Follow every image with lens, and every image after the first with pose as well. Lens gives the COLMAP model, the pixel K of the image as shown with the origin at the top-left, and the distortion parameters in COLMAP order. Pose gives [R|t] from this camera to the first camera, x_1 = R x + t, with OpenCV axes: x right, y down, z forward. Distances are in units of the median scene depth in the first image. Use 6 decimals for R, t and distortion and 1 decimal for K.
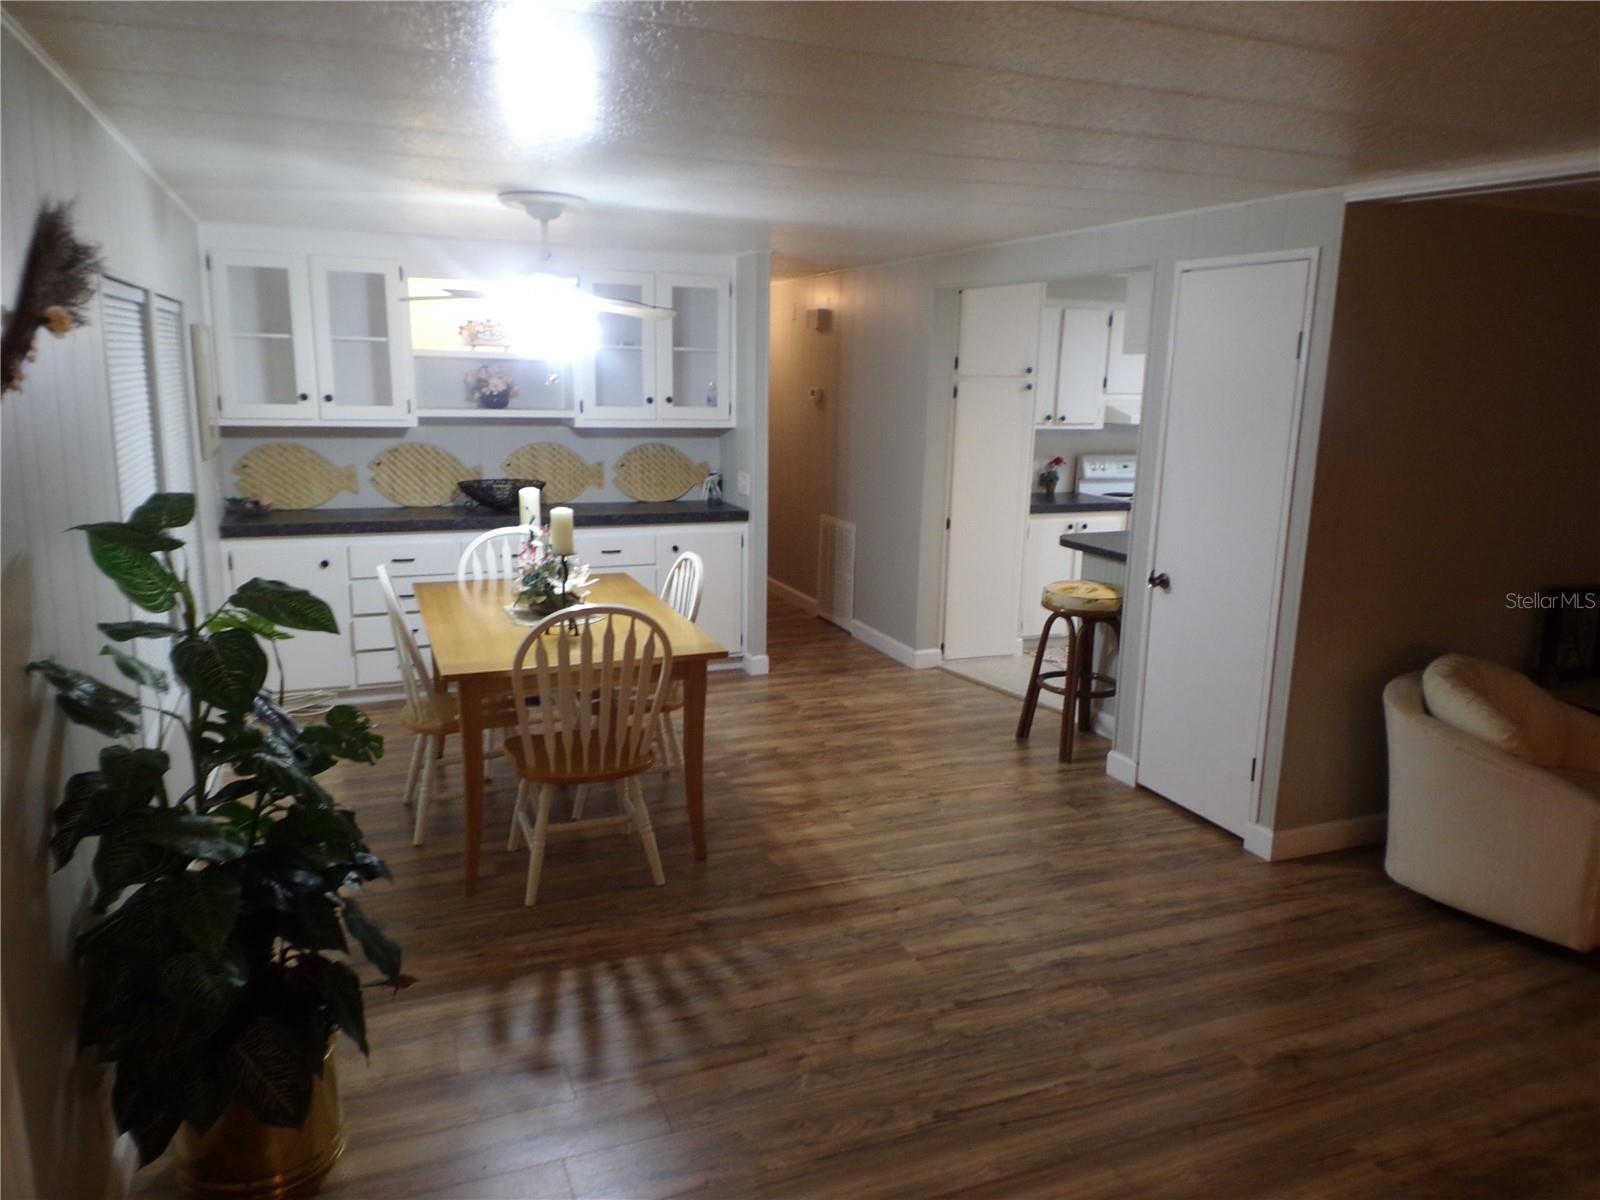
lens RADIAL K [[1123.5, 0, 814.8], [0, 1123.5, 609.9], [0, 0, 1]] dist [0.089215, -0.138269]
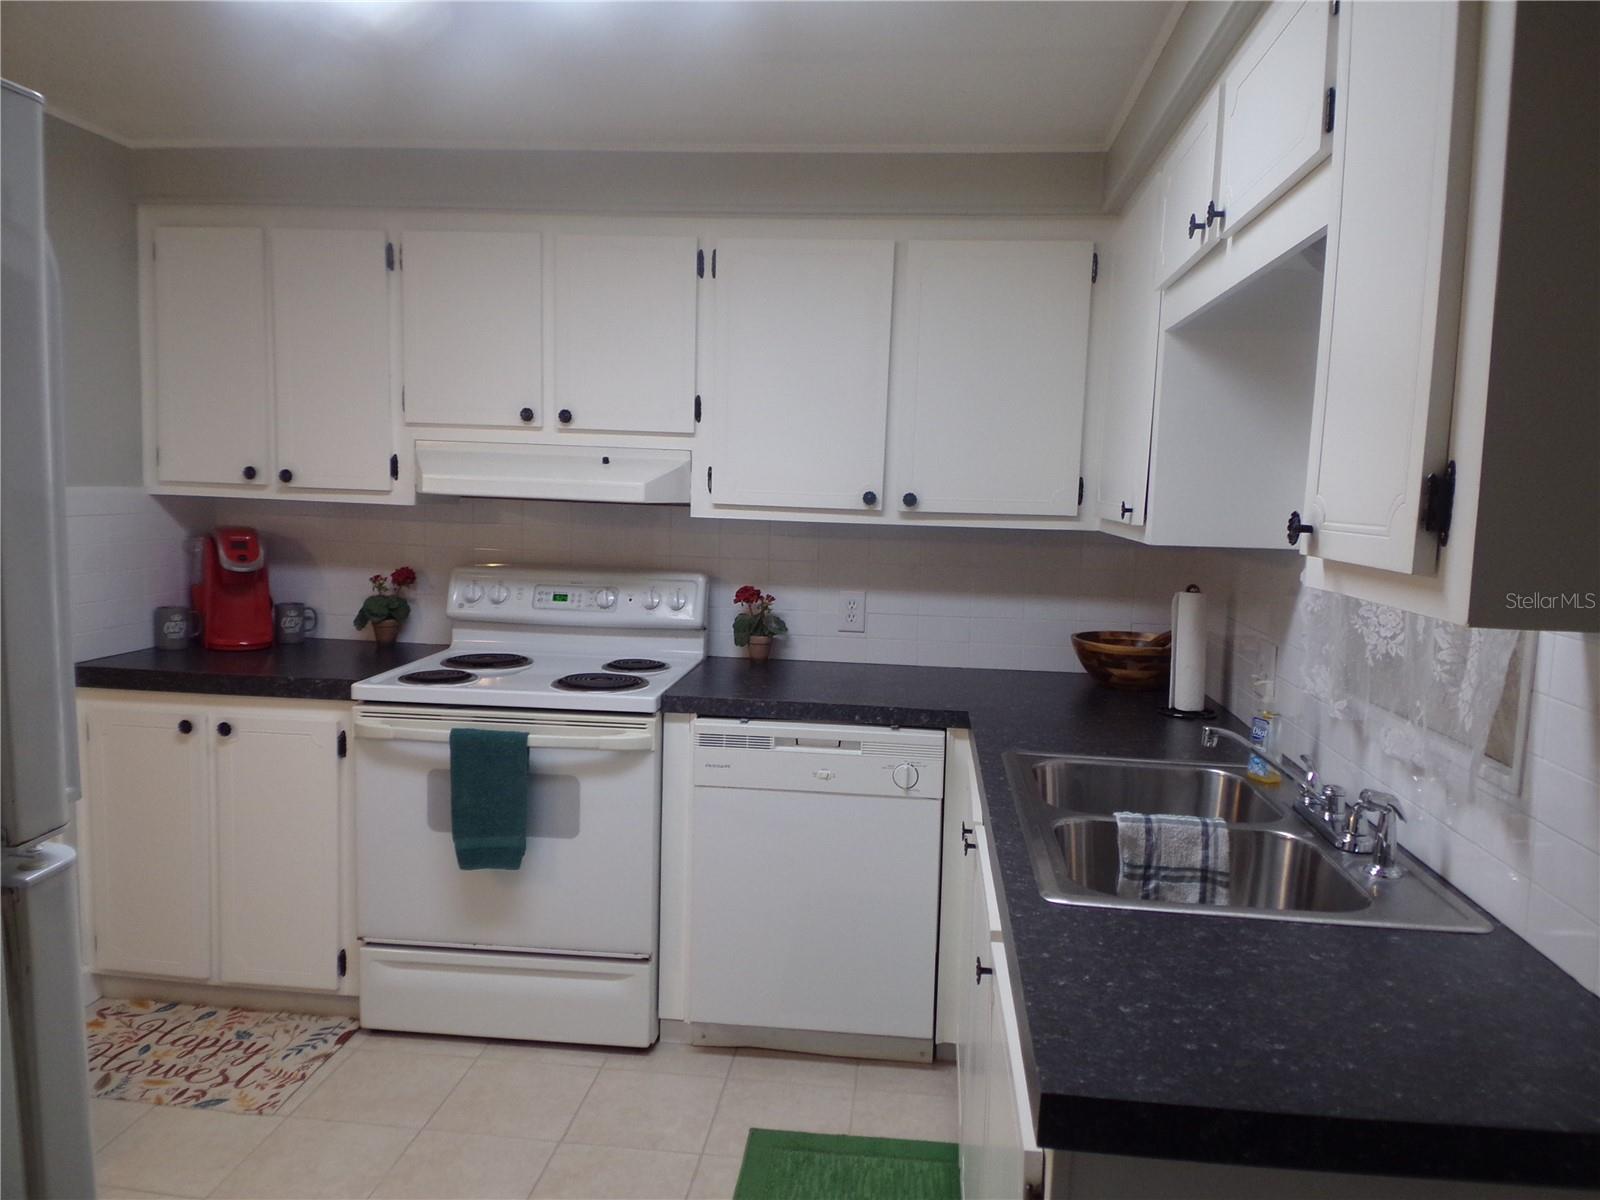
lens RADIAL K [[1123.5, 0, 804.3], [0, 1123.5, 600.6], [0, 0, 1]] dist [0.089215, -0.138269]
pose [[0.873564, 0.052966, -0.483818, 0.606801], [-0.110961, 0.989556, -0.092015, -0.101989], [0.473891, 0.134066, 0.870318, 0.709171]]
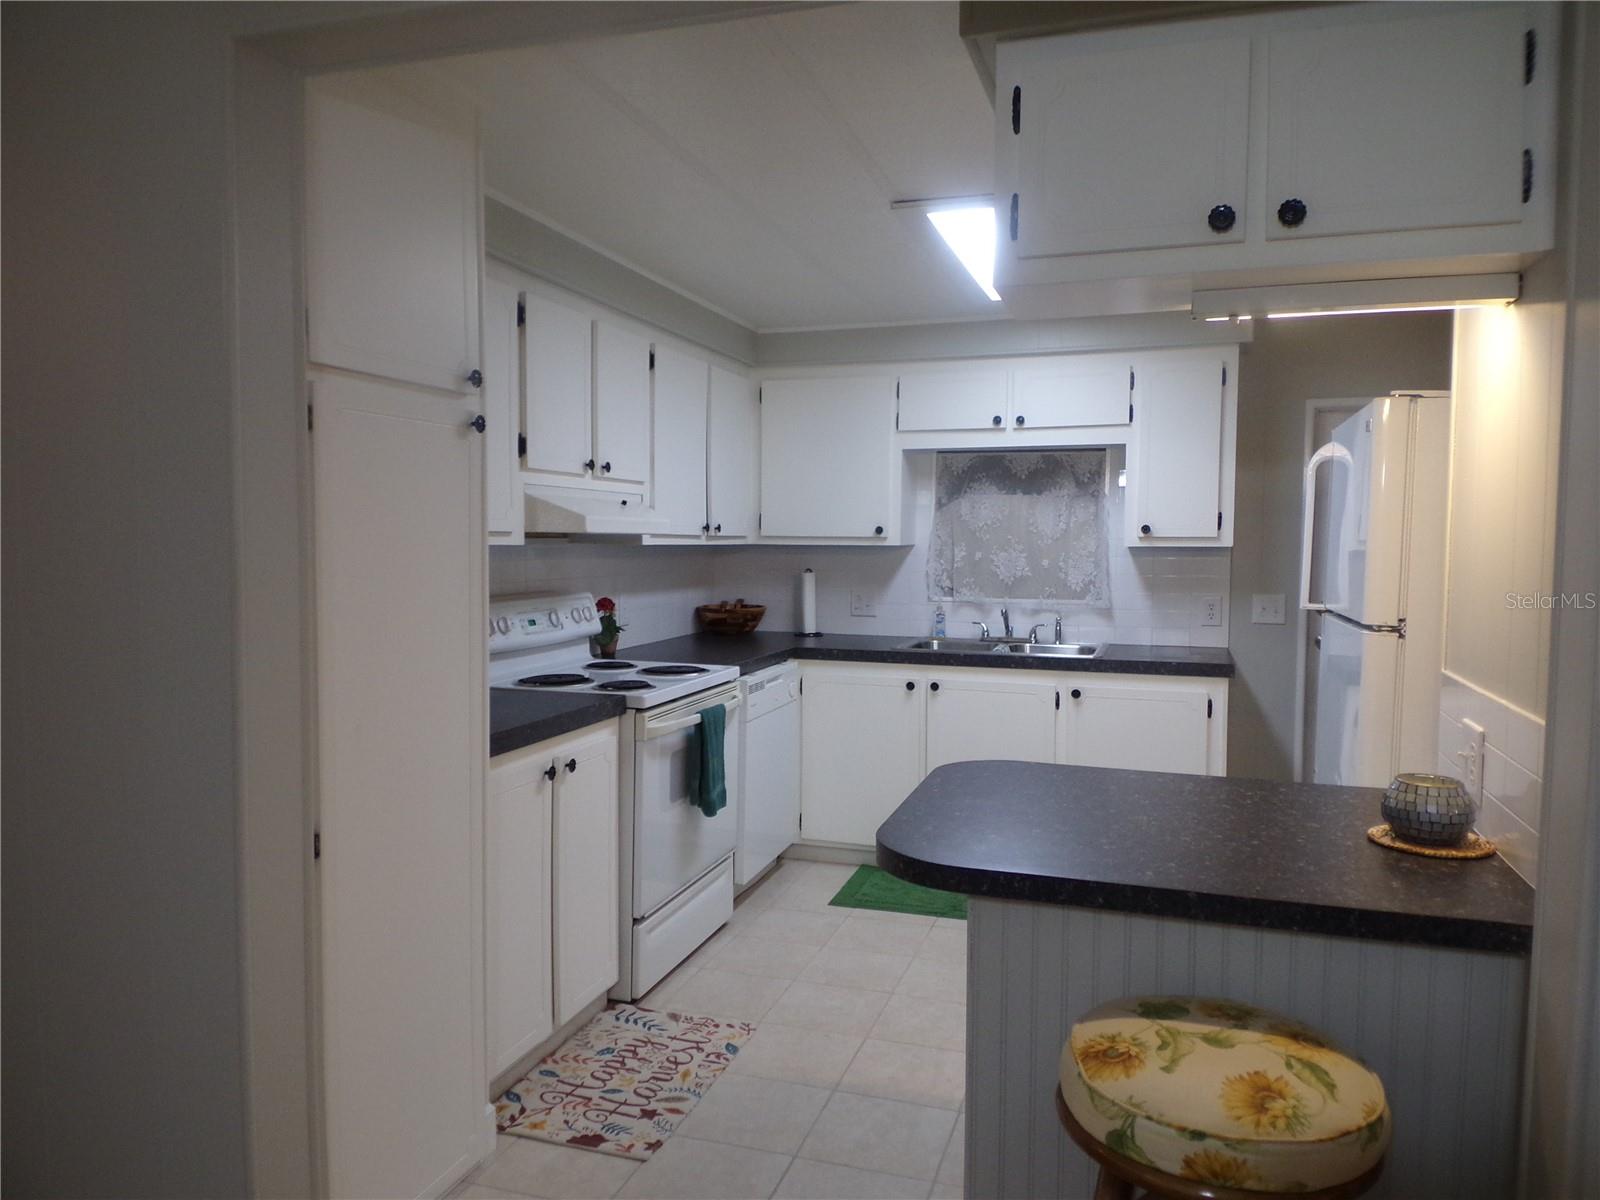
lens RADIAL K [[1123.5, 0, 800.4], [0, 1123.5, 596.3], [0, 0, 1]] dist [0.089215, -0.138269]
pose [[0.659603, -0.061447, 0.749098, -0.018671], [0.168889, 0.983283, -0.068055, -0.089940], [-0.732393, 0.171404, 0.658954, 0.626043]]
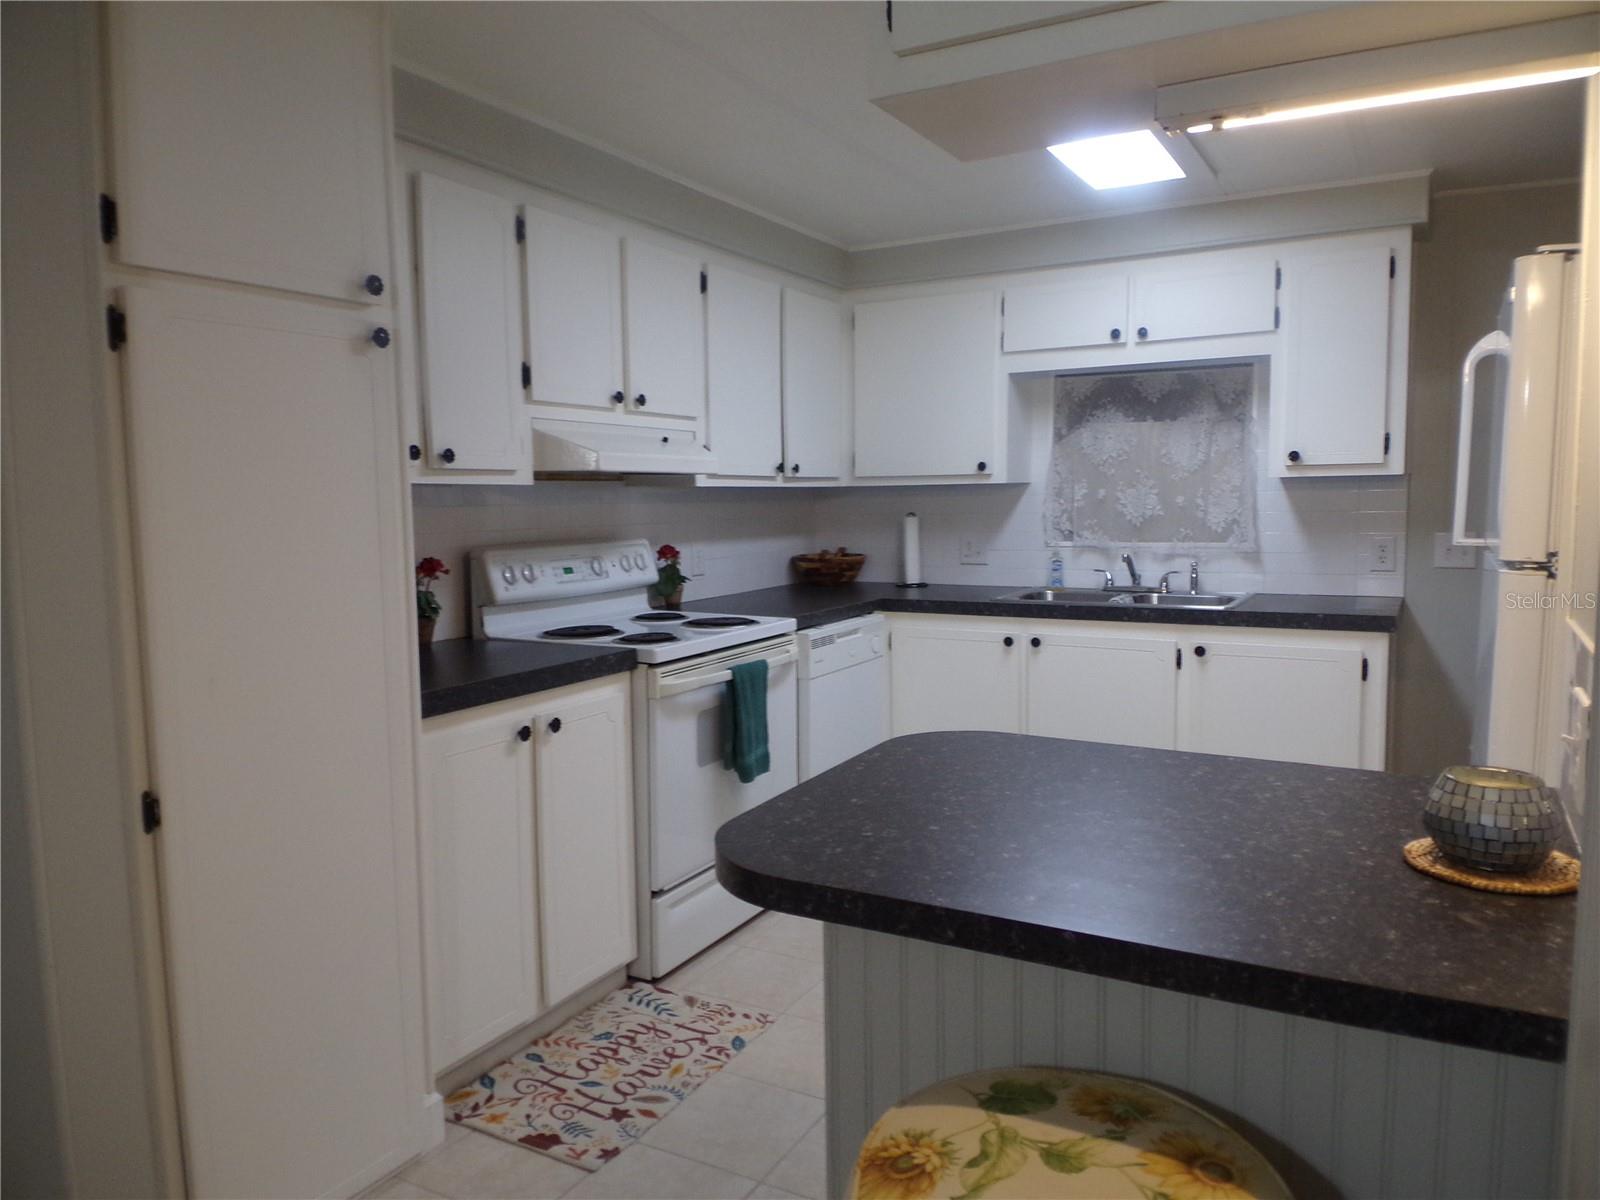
lens RADIAL K [[1123.5, 0, 802.3], [0, 1123.5, 599.6], [0, 0, 1]] dist [0.089215, -0.138269]
pose [[0.788512, -0.094069, 0.607783, 0.073075], [0.162389, 0.985008, -0.058223, -0.077233], [-0.593193, 0.144606, 0.791966, 0.618999]]
